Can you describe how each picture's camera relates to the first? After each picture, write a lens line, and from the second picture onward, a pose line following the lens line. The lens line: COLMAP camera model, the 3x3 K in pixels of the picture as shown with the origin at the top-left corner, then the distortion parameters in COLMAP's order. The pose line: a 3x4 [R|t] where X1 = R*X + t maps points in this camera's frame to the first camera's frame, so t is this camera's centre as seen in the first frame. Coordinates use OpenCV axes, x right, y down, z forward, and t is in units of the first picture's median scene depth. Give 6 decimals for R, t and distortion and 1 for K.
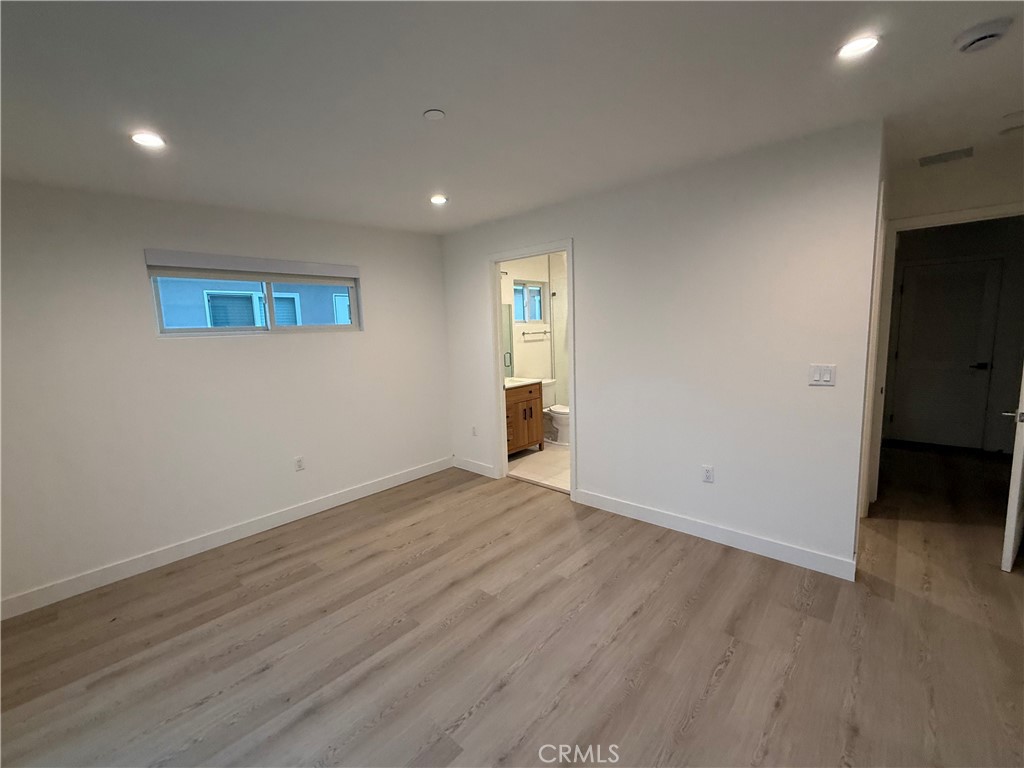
lens RADIAL K [[408.1, 0, 510.7], [0, 408.1, 378.9], [0, 0, 1]] dist [0.002417, 0.000487]
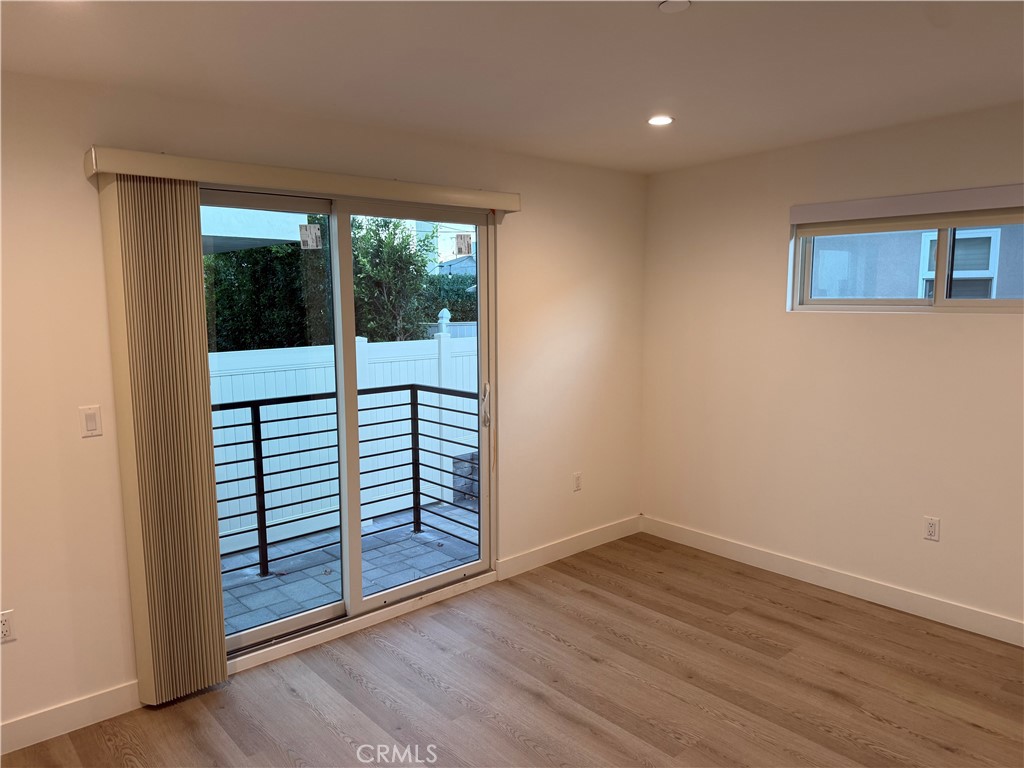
lens RADIAL K [[722.8, 0, 510.1], [0, 722.8, 386.4], [0, 0, 1]] dist [-0.005918, -0.003325]
pose [[-0.096648, 0.156856, -0.982881, 0.732241], [-0.116284, 0.978962, 0.167665, -0.125998], [0.988502, 0.130498, -0.076375, 0.648732]]
